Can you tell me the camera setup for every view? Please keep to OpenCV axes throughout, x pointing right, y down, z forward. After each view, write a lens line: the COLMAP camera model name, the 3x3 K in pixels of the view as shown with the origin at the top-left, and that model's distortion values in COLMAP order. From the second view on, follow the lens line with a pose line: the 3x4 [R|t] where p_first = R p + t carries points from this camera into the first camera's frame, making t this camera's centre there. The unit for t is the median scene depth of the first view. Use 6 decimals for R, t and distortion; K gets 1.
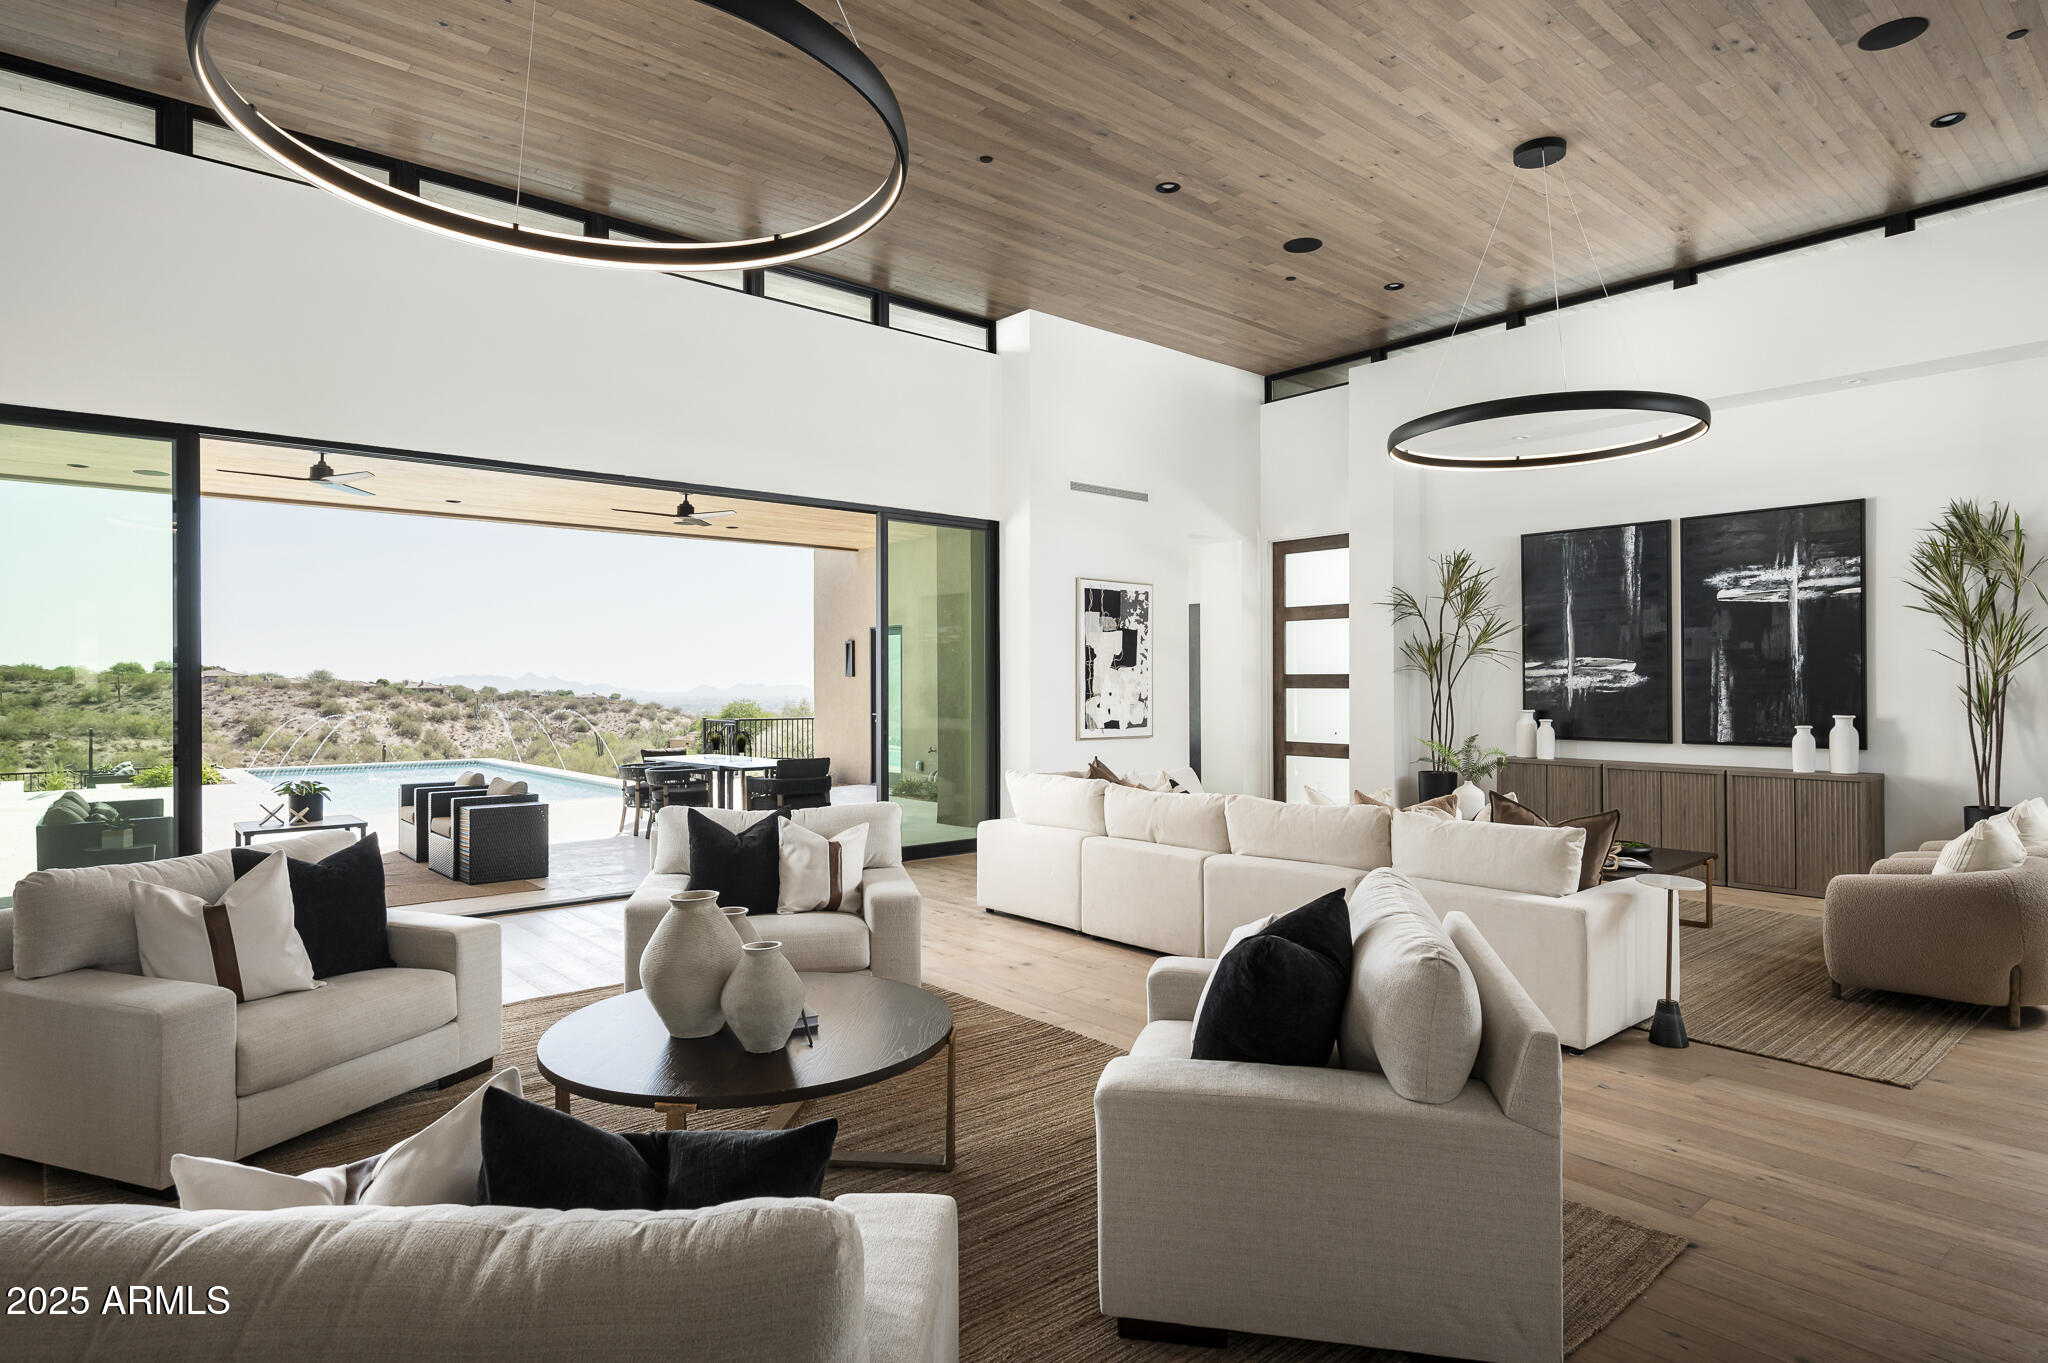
lens RADIAL K [[1134.8, 0, 1011.7], [0, 1134.8, 681.3], [0, 0, 1]] dist [-0.018276, 0.007535]
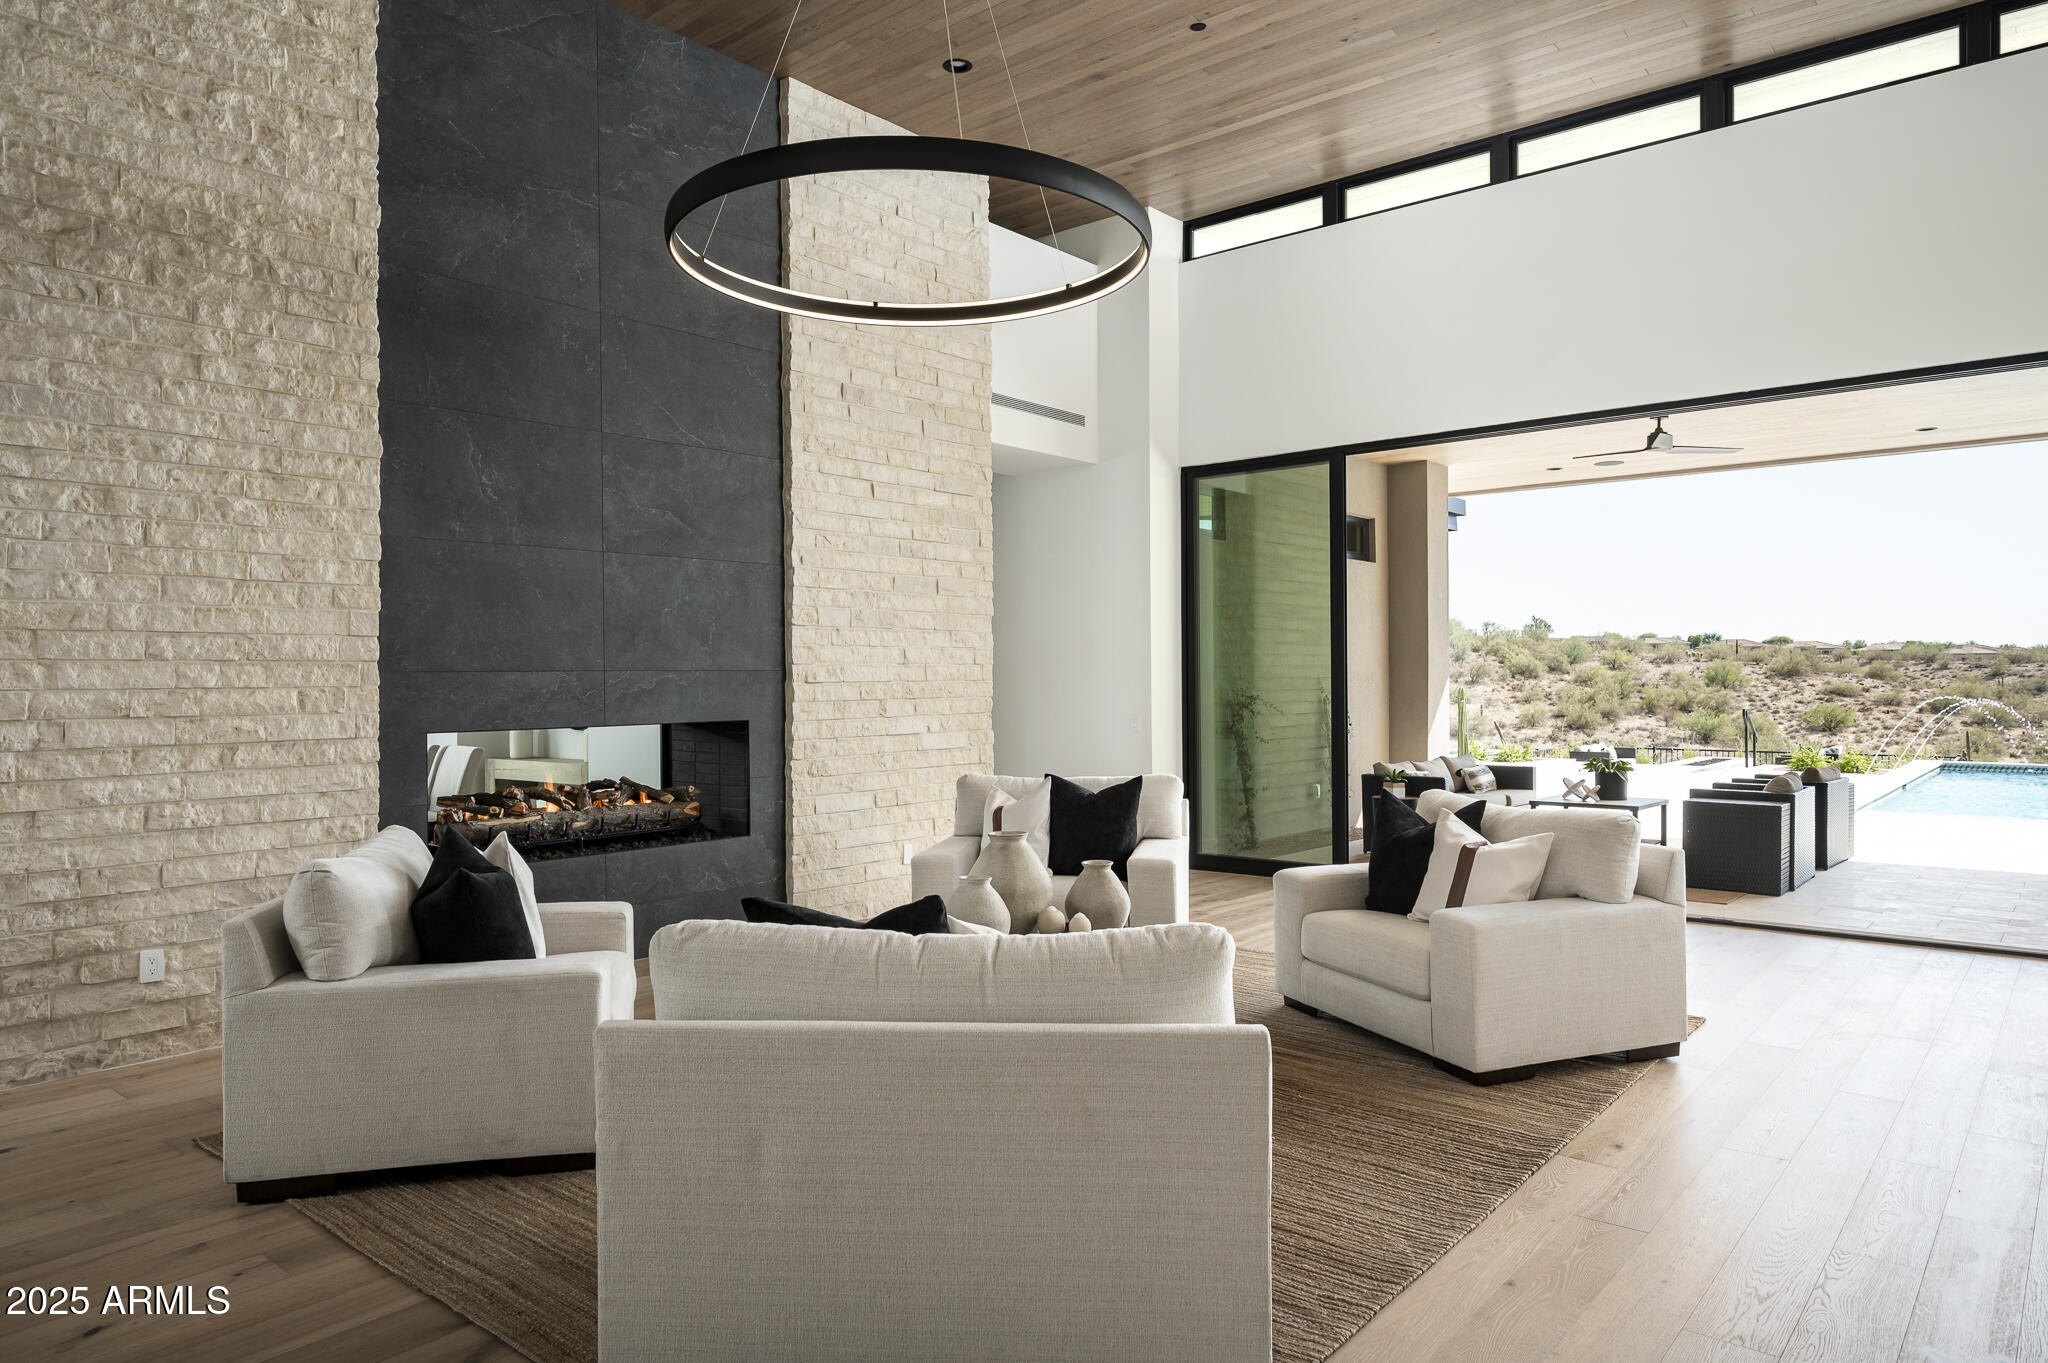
lens RADIAL K [[1296.9, 0, 1026.2], [0, 1296.9, 676.7], [0, 0, 1]] dist [0.013974, -0.005771]
pose [[0.162606, -0.000710, -0.986691, 0.547039], [0.010270, 0.999947, 0.000972, 0.012794], [0.986638, -0.010291, 0.162604, 0.415869]]
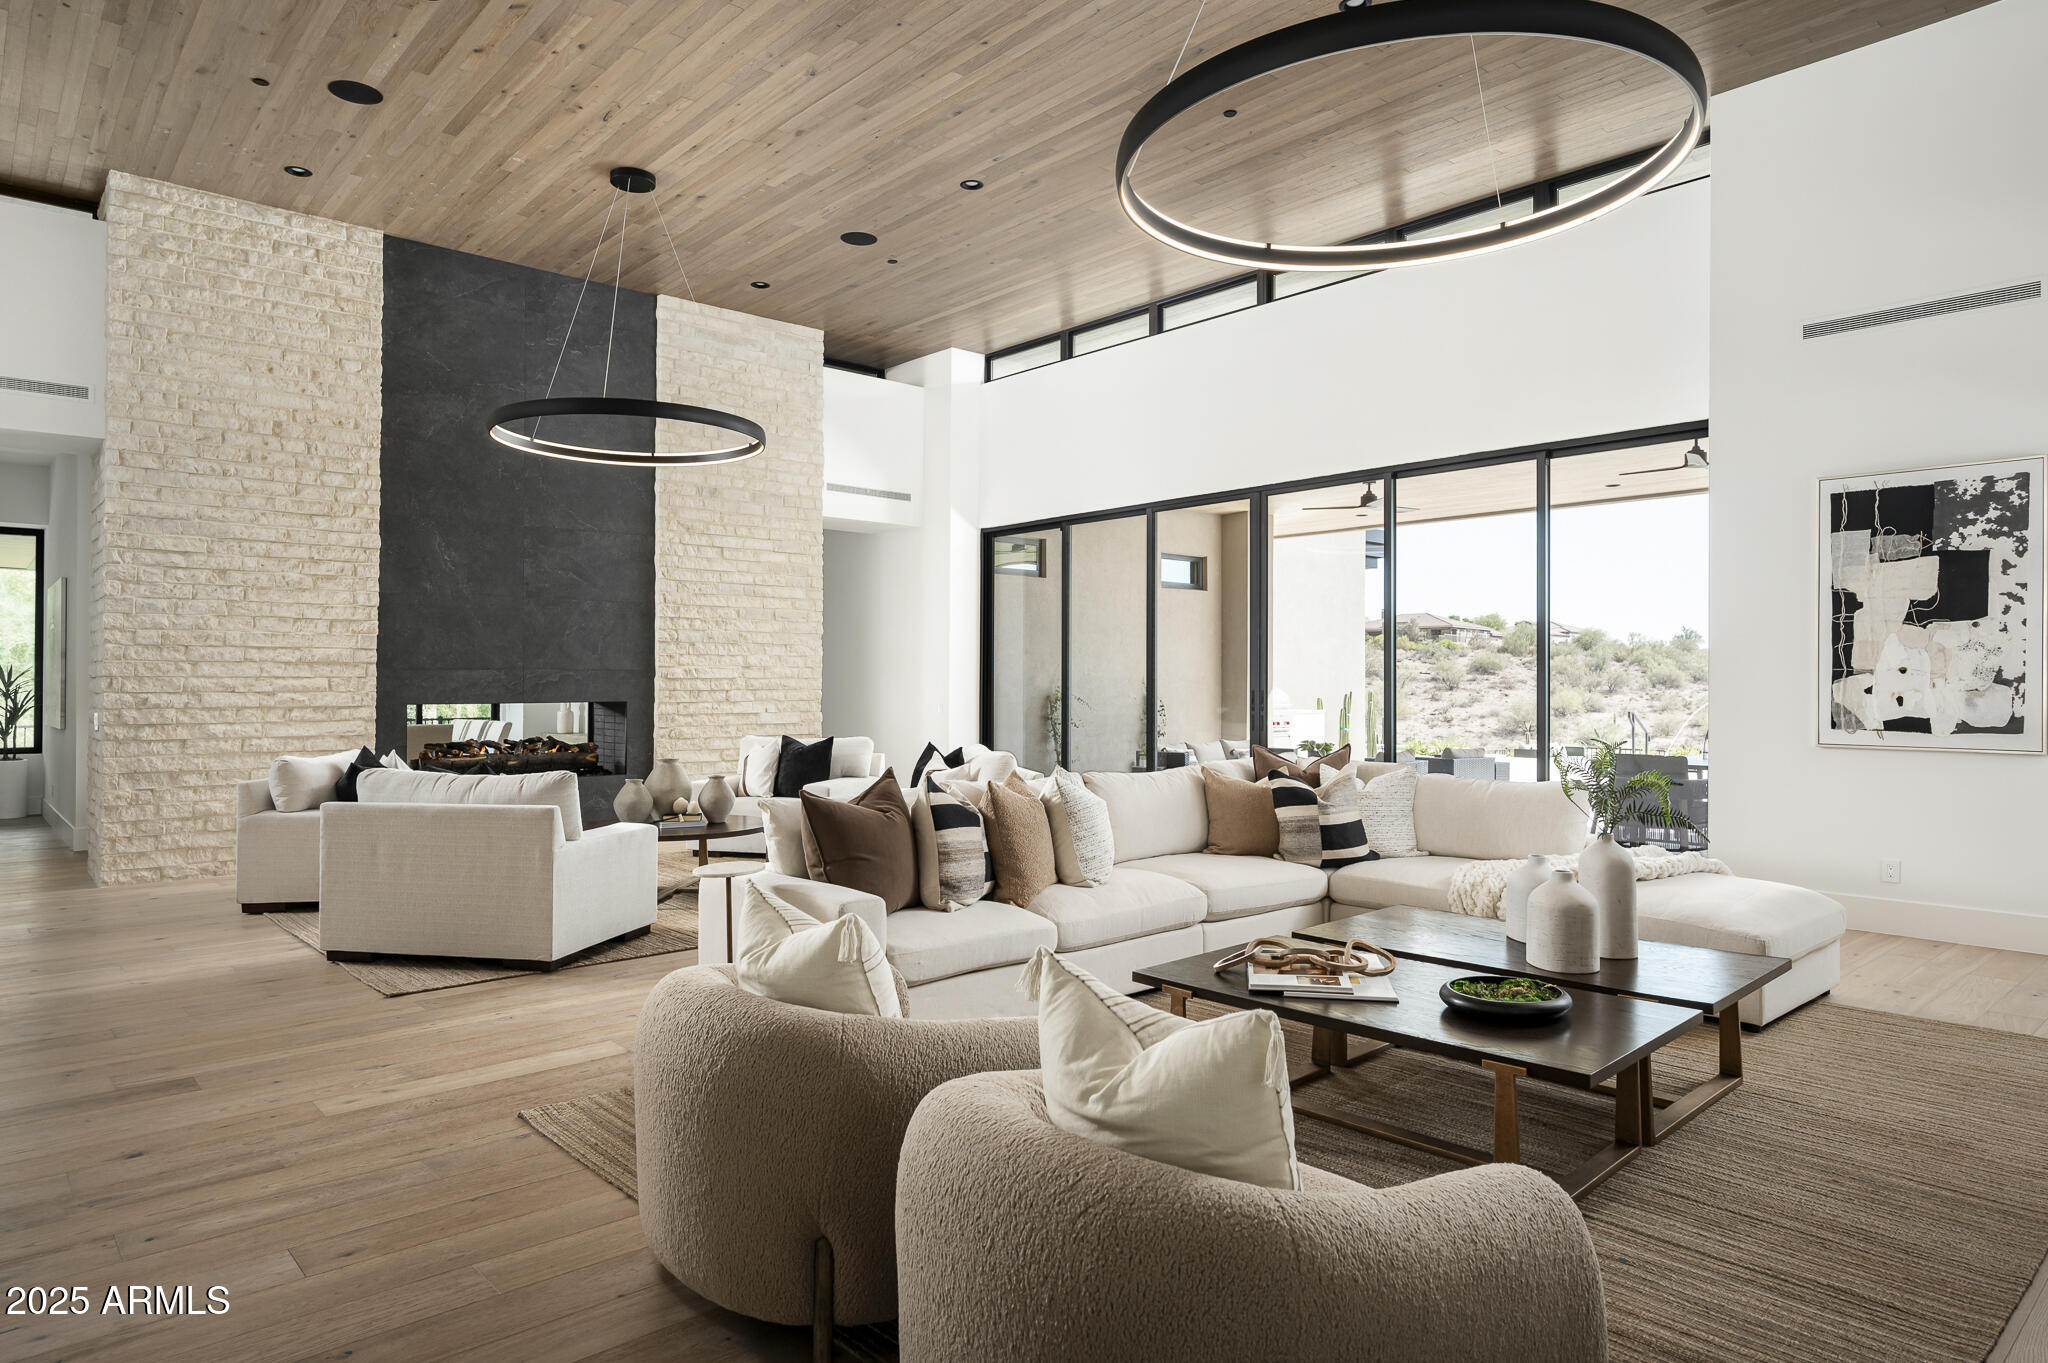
lens RADIAL K [[1221.0, 0, 1009.0], [0, 1221.0, 662.9], [0, 0, 1]] dist [0.024821, -0.003142]
pose [[0.018795, -0.016415, -0.999689, 0.909452], [0.003355, 0.999861, -0.016355, 0.021138], [0.999818, -0.003046, 0.018848, 0.708147]]
